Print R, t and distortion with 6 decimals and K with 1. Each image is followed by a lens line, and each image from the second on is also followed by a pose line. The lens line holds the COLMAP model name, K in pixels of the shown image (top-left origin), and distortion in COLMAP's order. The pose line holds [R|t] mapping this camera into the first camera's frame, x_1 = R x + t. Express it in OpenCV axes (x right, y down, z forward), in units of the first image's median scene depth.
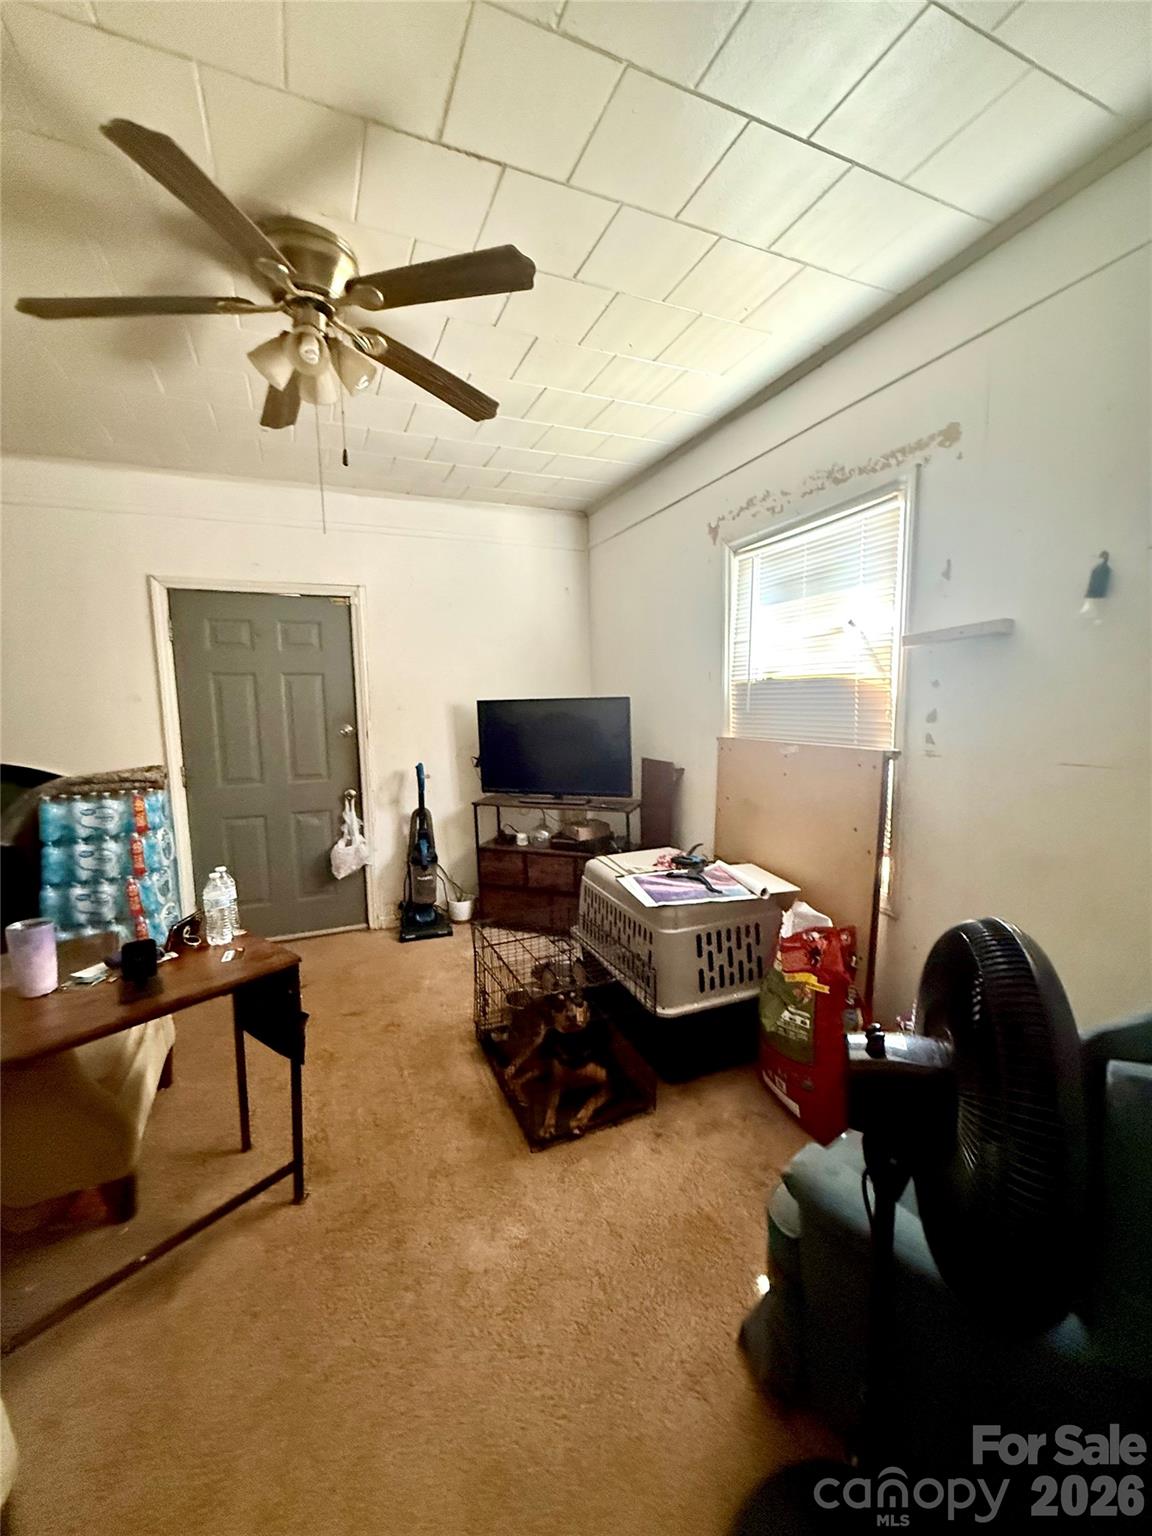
lens RADIAL K [[611.2, 0, 577.6], [0, 611.2, 766.6], [0, 0, 1]] dist [0.000271, 0.000050]
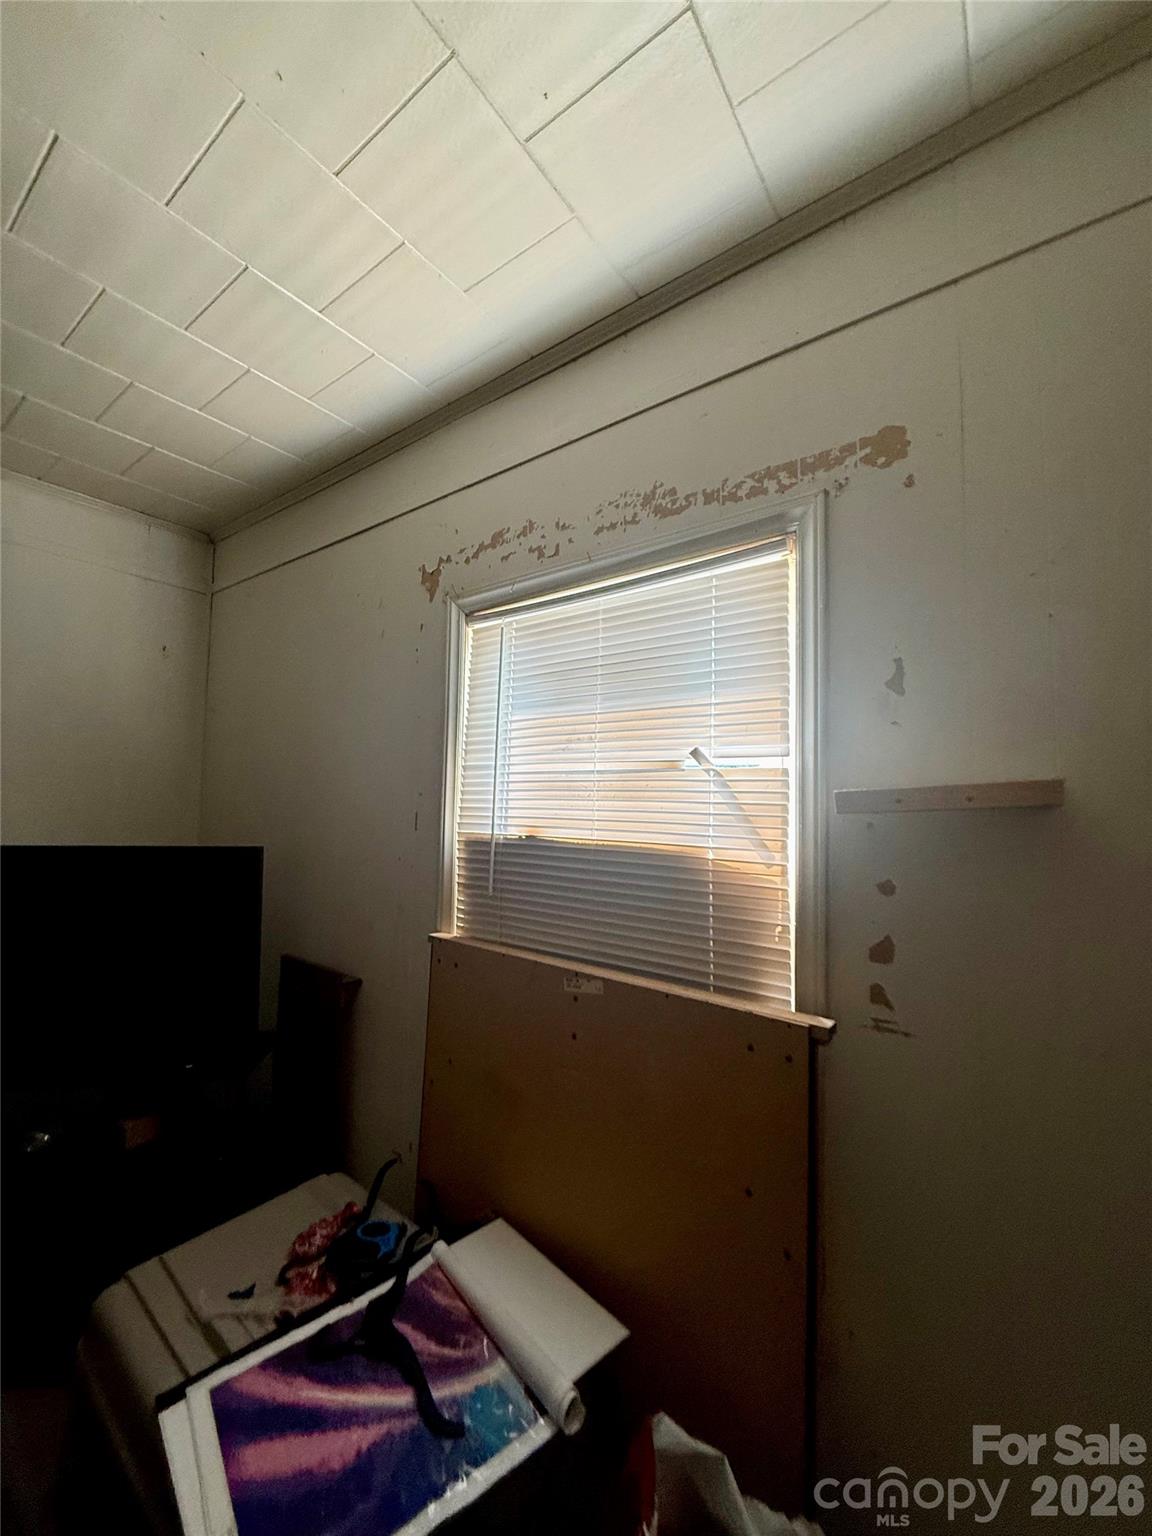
lens RADIAL K [[611.2, 0, 577.6], [0, 611.2, 766.6], [0, 0, 1]] dist [0.000271, 0.000050]
pose [[0.868453, 0.064220, 0.491595, 0.076260], [0.020206, 0.986166, -0.164525, -0.120136], [-0.495360, 0.152815, 0.855141, 0.516005]]
